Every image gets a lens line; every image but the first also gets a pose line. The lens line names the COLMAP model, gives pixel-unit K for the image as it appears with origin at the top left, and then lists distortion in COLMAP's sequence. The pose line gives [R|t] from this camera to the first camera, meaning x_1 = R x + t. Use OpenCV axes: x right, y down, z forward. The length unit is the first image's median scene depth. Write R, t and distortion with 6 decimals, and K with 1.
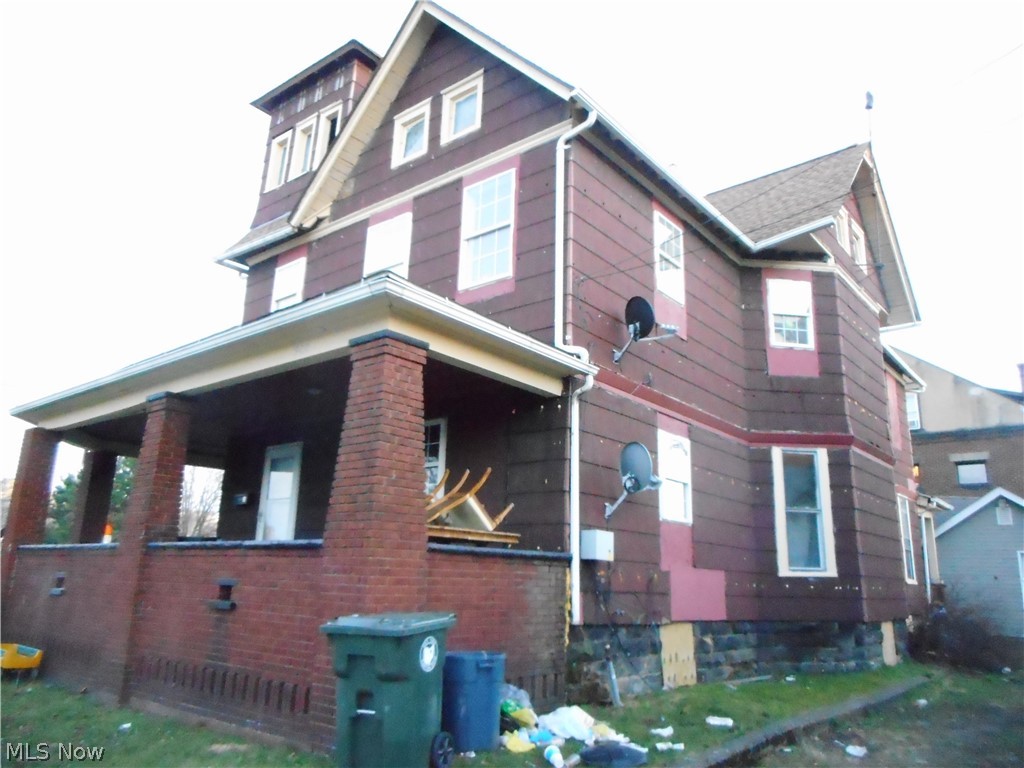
lens RADIAL K [[764.9, 0, 512.0], [0, 764.9, 384.0], [0, 0, 1]] dist [-0.000747, -0.001628]
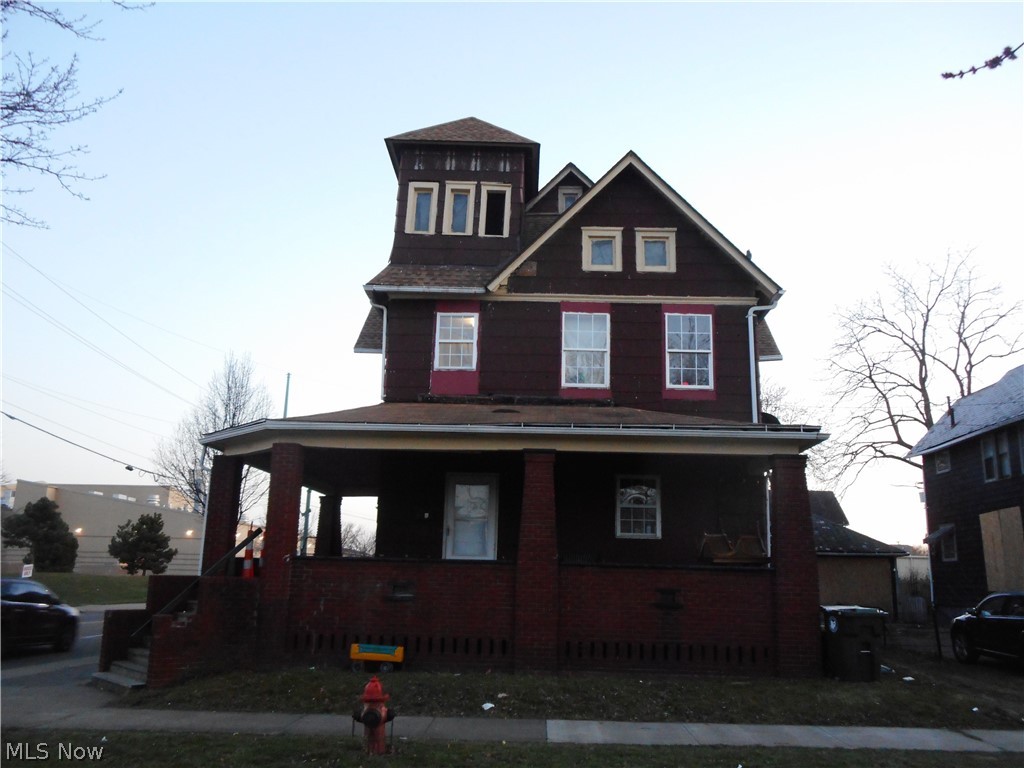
lens RADIAL K [[894.5, 0, 512.0], [0, 894.5, 384.0], [0, 0, 1]] dist [0.000805, 0.000982]
pose [[0.756188, 0.133323, 0.640629, -1.237248], [-0.153058, 0.987903, -0.024928, -0.038496], [-0.636202, -0.079203, 0.767446, -0.095489]]
